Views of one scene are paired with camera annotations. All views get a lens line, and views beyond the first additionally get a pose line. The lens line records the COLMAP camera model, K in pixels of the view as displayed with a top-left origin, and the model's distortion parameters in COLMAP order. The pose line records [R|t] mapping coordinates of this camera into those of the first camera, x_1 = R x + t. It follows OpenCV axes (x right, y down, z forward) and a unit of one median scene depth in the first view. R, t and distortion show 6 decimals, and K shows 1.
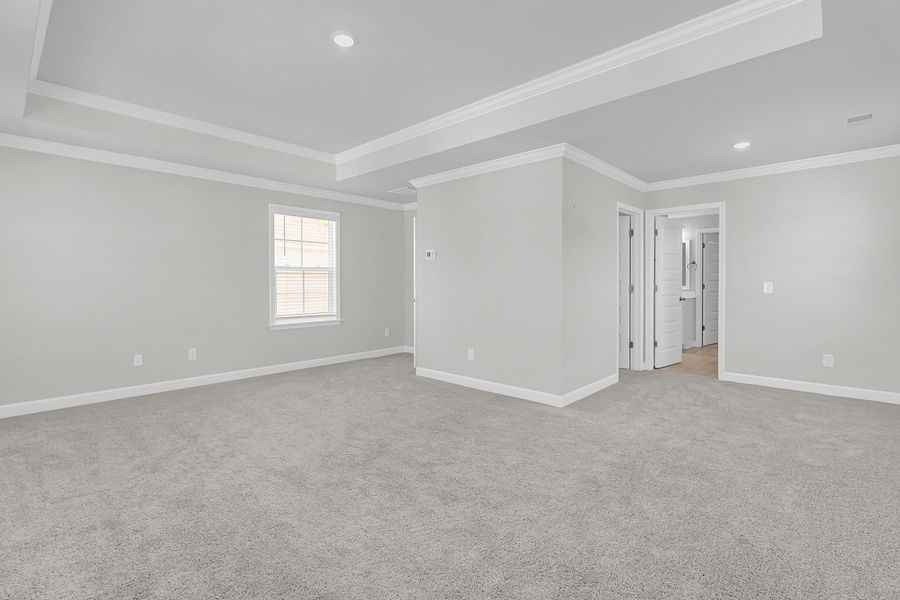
lens RADIAL K [[425.3, 0, 456.4], [0, 425.3, 292.8], [0, 0, 1]] dist [0.008326, 0.000265]
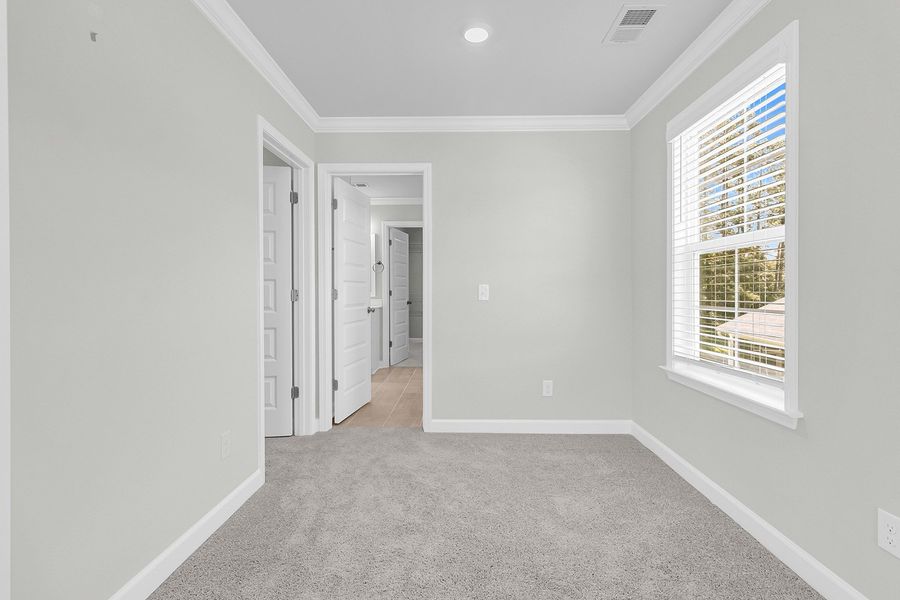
lens RADIAL K [[425.3, 0, 456.4], [0, 425.3, 292.8], [0, 0, 1]] dist [0.008326, 0.000265]
pose [[0.756432, 0.002711, 0.654067, 0.198346], [0.011223, 0.999790, -0.017124, 0.000240], [-0.653977, 0.020293, 0.756243, 0.419761]]
